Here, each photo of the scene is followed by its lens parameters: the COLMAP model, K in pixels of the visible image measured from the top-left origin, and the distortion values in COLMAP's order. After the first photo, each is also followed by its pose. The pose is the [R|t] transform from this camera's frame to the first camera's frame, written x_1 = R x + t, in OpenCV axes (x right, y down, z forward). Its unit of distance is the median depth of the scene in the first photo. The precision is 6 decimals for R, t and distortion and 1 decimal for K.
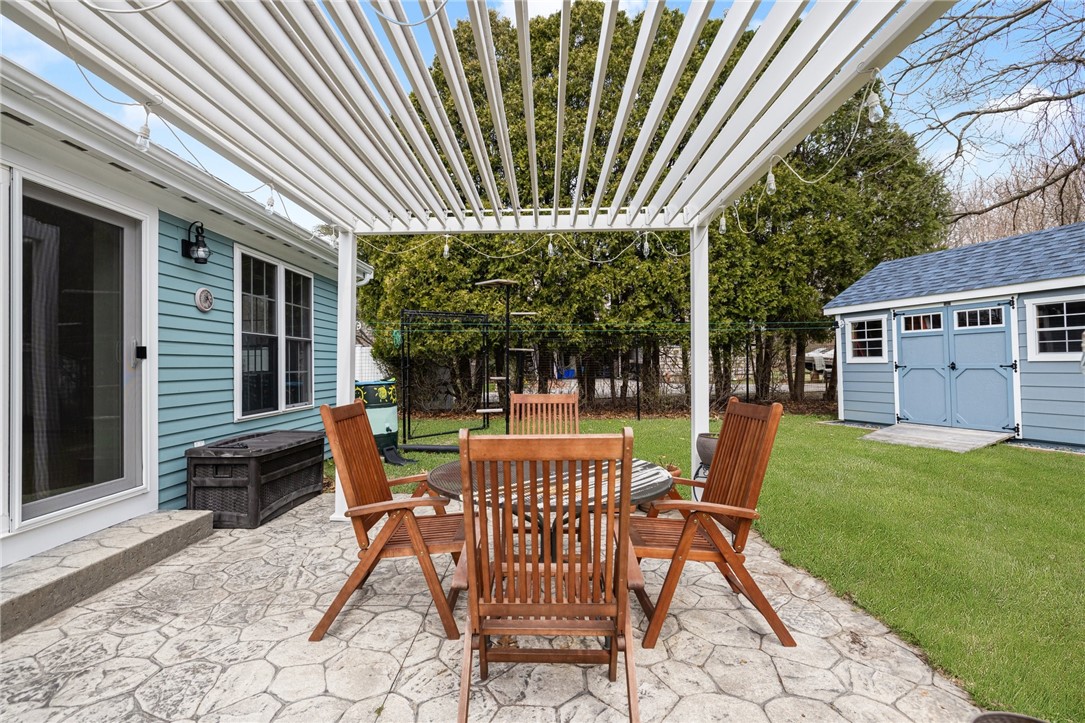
lens RADIAL K [[482.3, 0, 532.1], [0, 482.3, 356.3], [0, 0, 1]] dist [-0.000808, -0.000618]
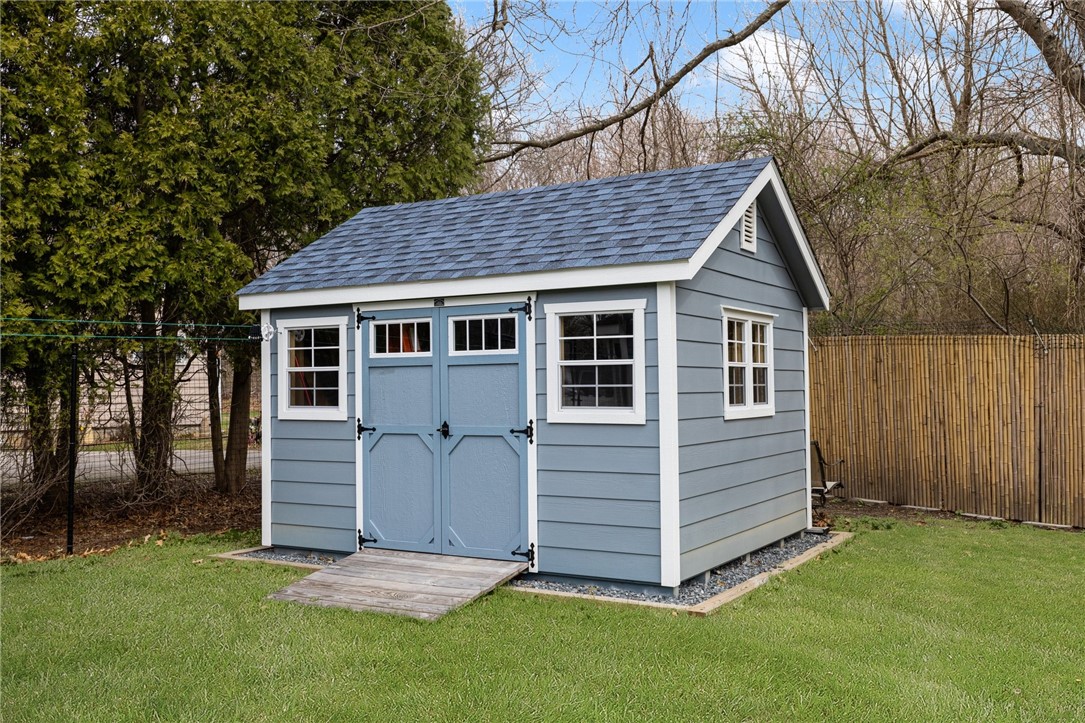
lens RADIAL K [[1030.2, 0, 532.5], [0, 1030.2, 357.5], [0, 0, 1]] dist [-0.011699, 0.000000]
pose [[0.767244, 0.028321, 0.640730, 0.241006], [-0.015408, 0.999550, -0.025731, -0.024787], [-0.641171, 0.009870, 0.767335, 0.123422]]
